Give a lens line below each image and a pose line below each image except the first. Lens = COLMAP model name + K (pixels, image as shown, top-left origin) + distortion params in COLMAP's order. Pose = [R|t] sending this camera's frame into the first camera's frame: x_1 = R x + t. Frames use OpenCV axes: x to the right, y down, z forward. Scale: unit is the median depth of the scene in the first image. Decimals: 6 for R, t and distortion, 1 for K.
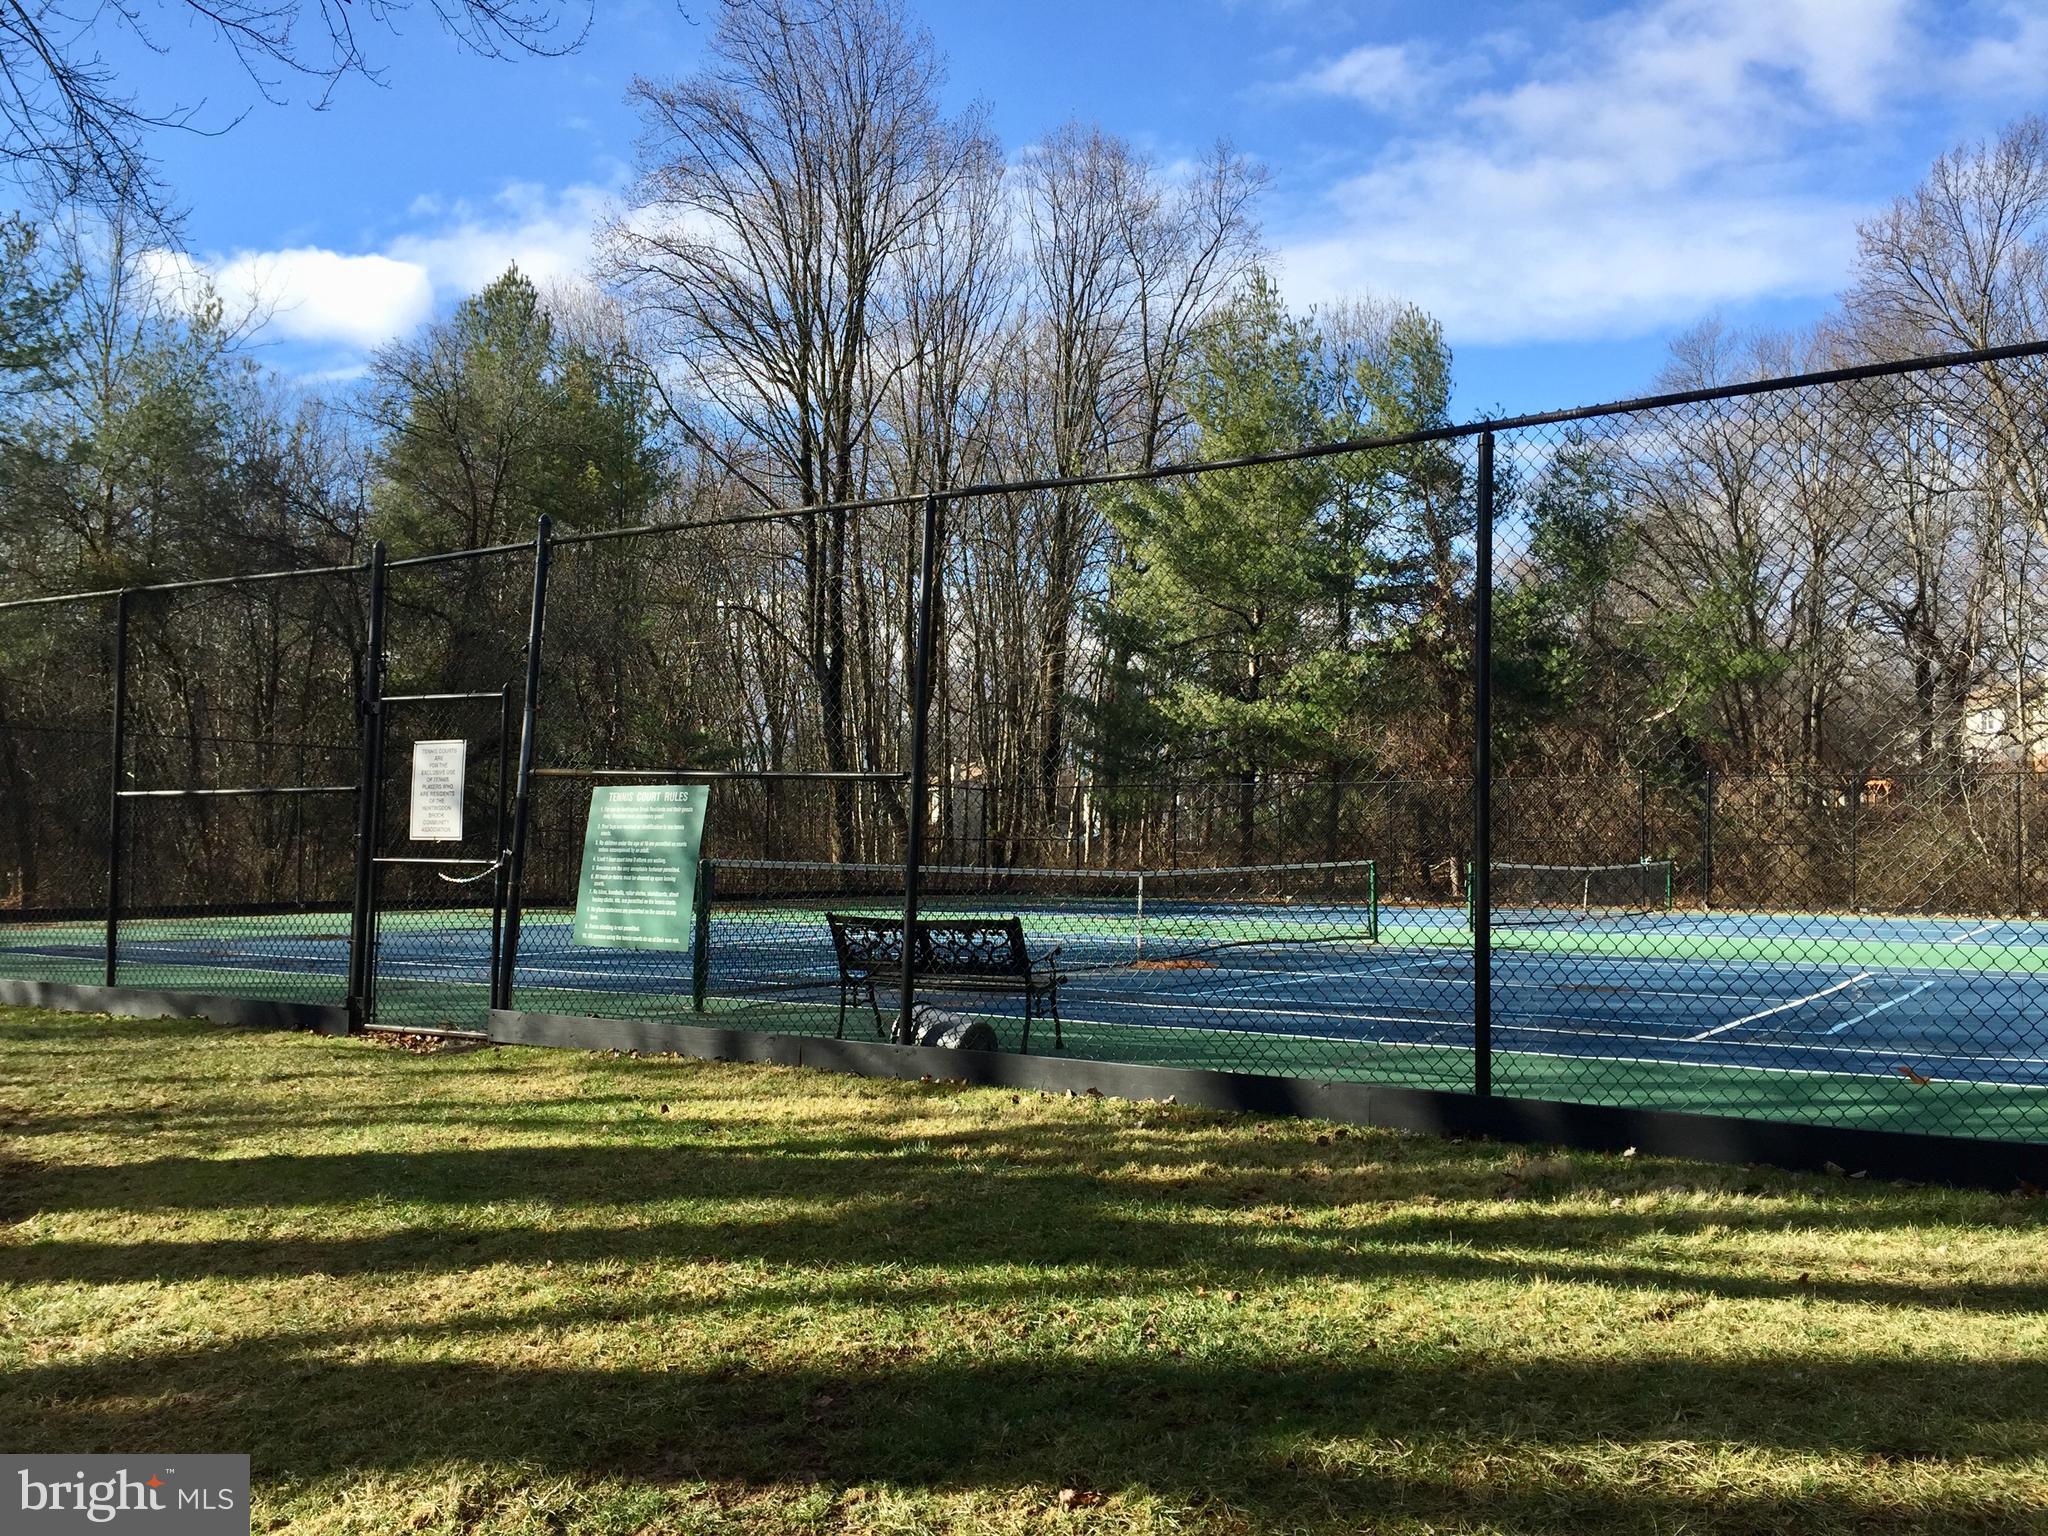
lens RADIAL K [[1721.9, 0, 1024.0], [0, 1721.9, 768.0], [0, 0, 1]] dist [0.142298, -0.156453]
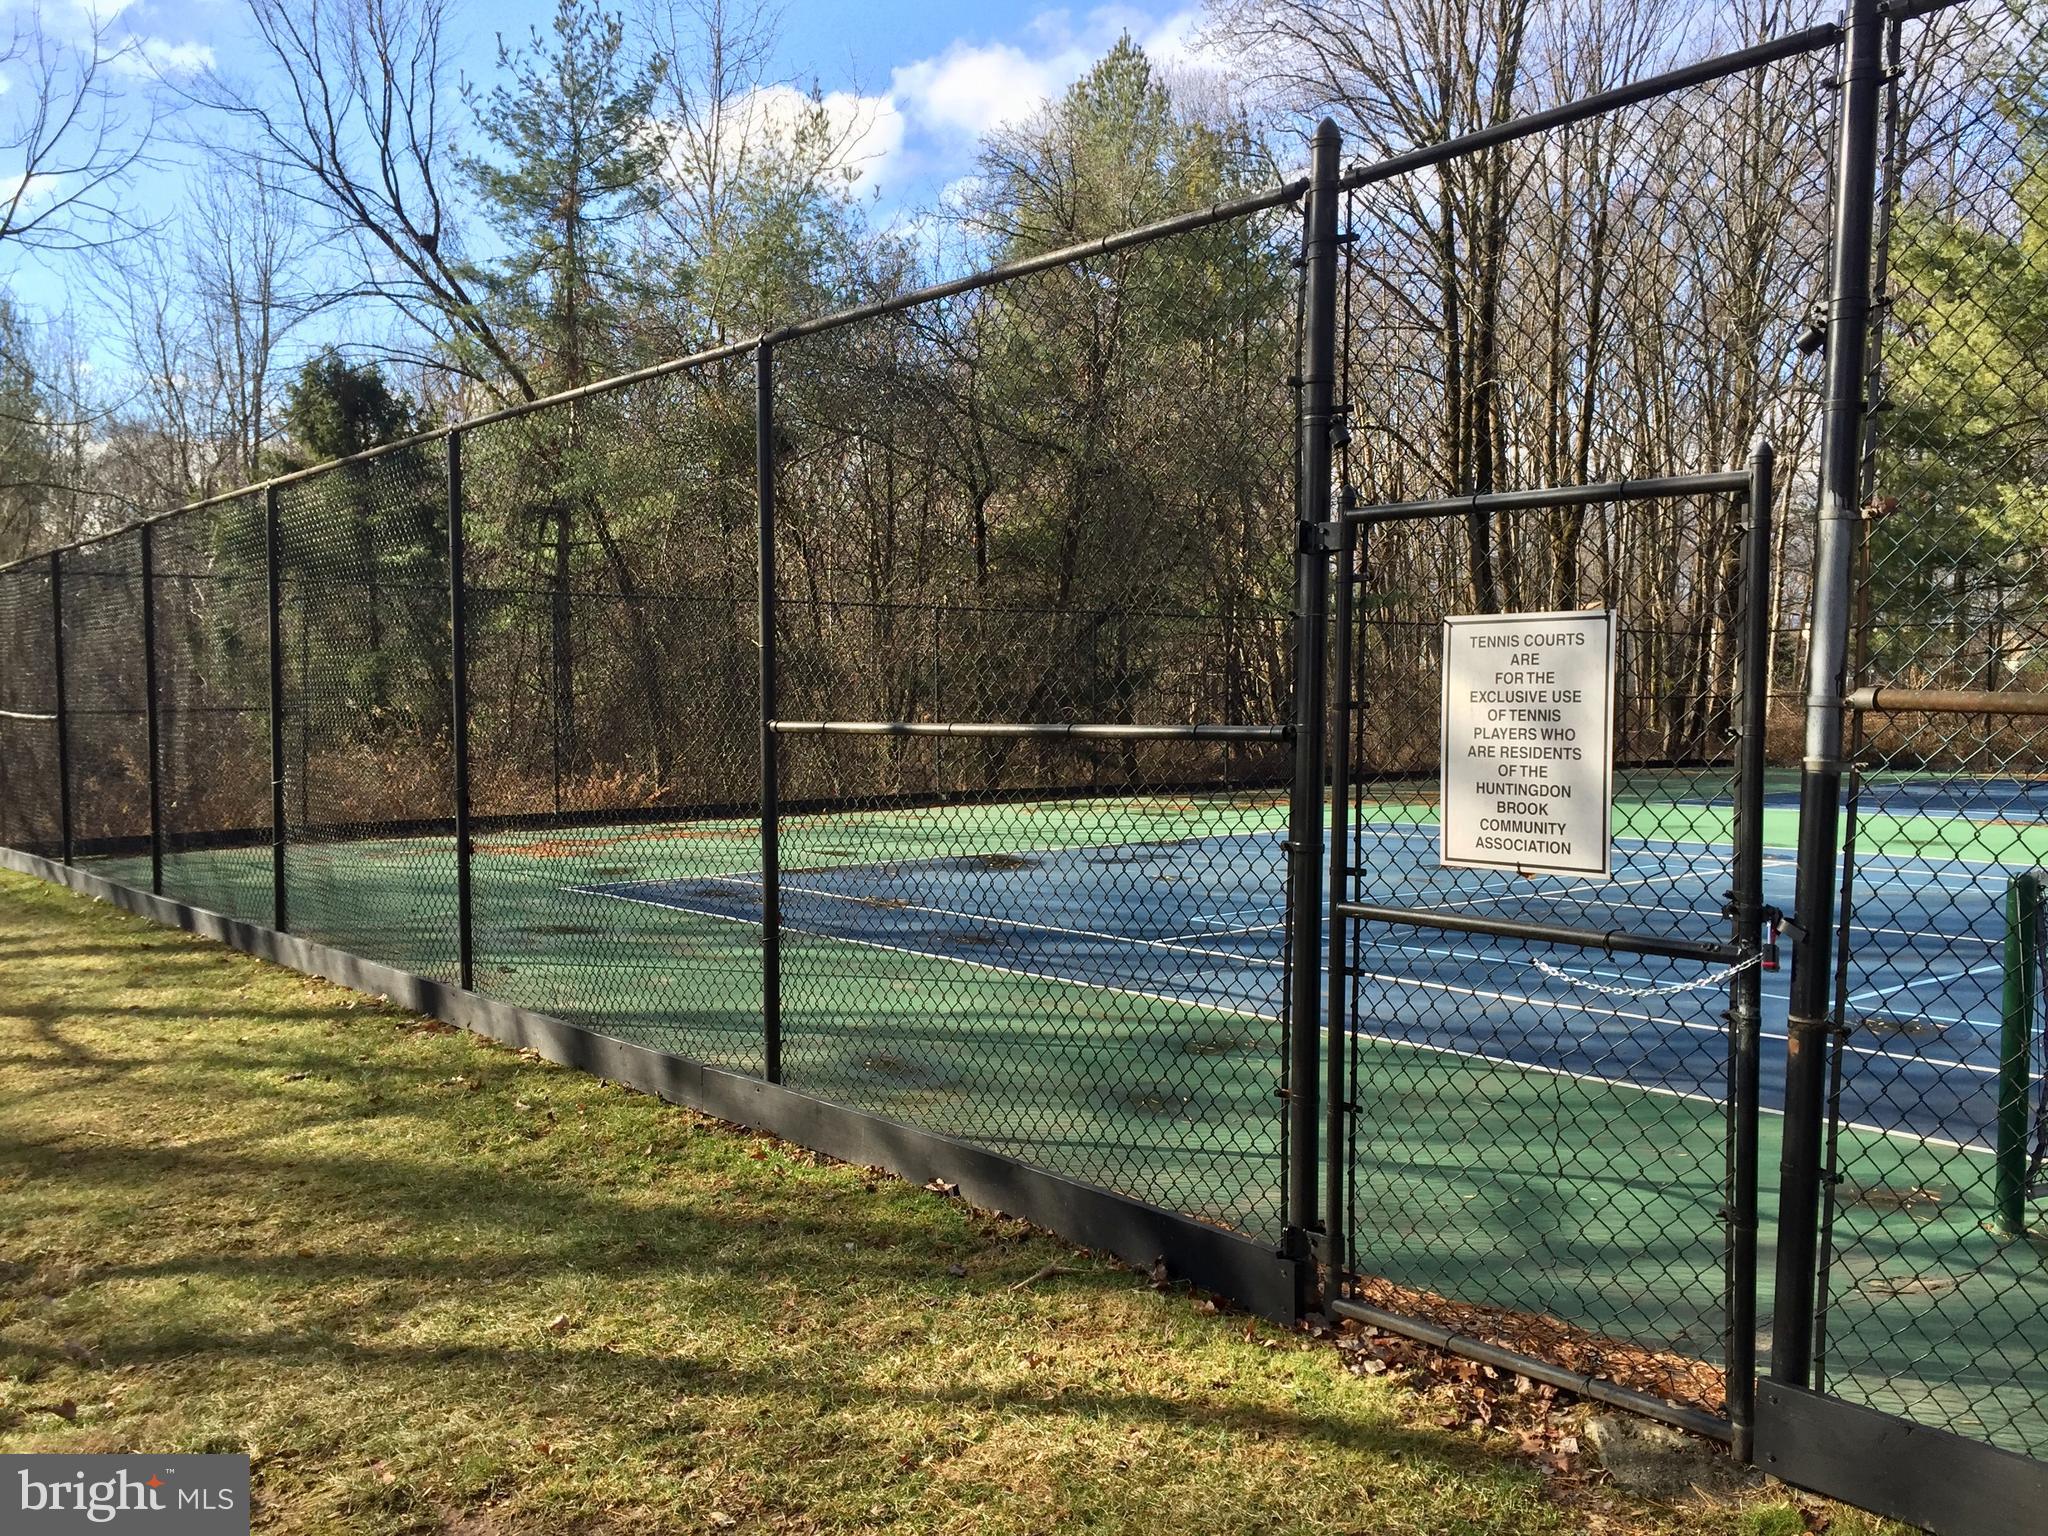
lens RADIAL K [[1721.9, 0, 1024.0], [0, 1721.9, 768.0], [0, 0, 1]] dist [0.142298, -0.156453]
pose [[0.951753, -0.009613, -0.306716, -0.096952], [0.031757, 0.997228, 0.067289, 0.012136], [0.305219, -0.073783, 0.949420, 0.182721]]
